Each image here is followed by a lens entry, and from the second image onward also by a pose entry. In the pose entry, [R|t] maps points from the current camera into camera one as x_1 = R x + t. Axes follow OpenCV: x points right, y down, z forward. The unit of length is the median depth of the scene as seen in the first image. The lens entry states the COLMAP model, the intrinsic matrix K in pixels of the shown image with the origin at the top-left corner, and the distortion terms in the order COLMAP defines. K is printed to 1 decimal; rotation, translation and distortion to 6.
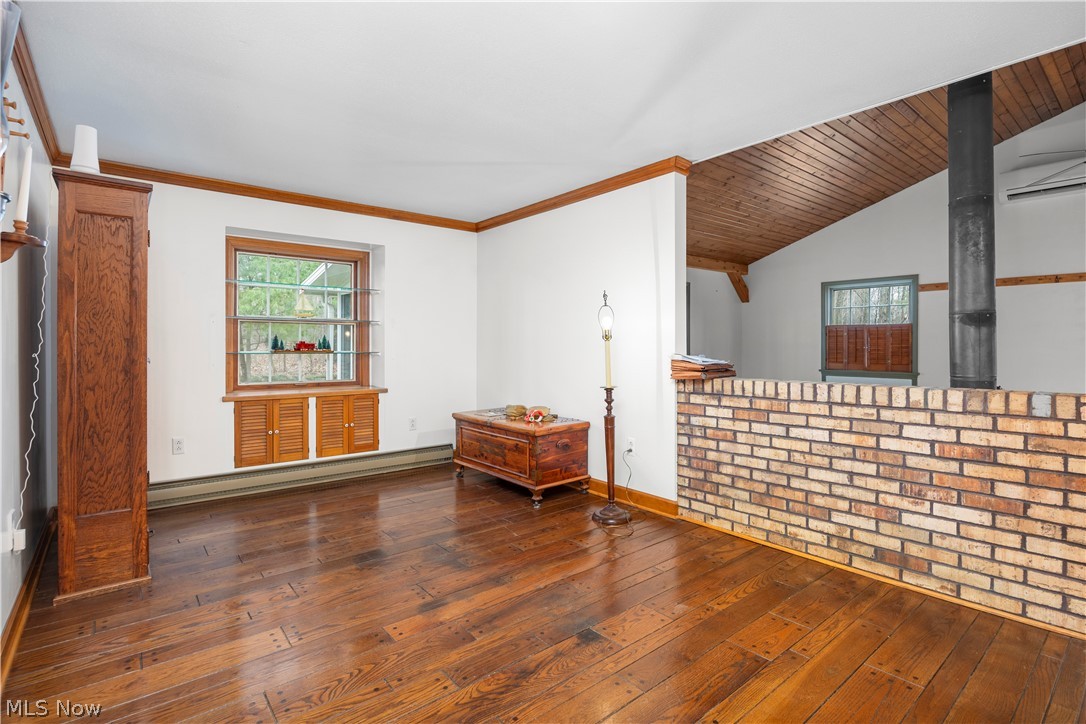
lens RADIAL K [[522.2, 0, 544.1], [0, 522.2, 350.2], [0, 0, 1]] dist [-0.016655, -0.000115]
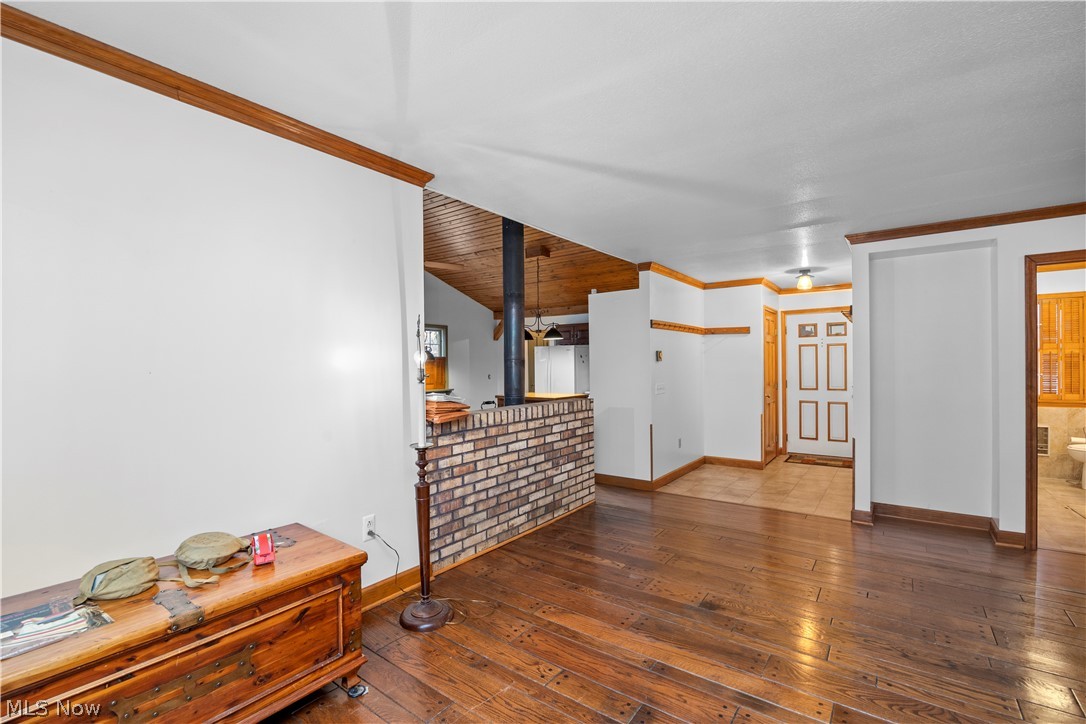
lens RADIAL K [[485.7, 0, 543.4], [0, 485.7, 365.9], [0, 0, 1]] dist [-0.000396, 0.000306]
pose [[-0.249241, -0.004598, 0.968431, -0.722984], [0.014057, 0.999866, 0.008365, -0.056977], [-0.968340, 0.015698, -0.249143, 1.224878]]
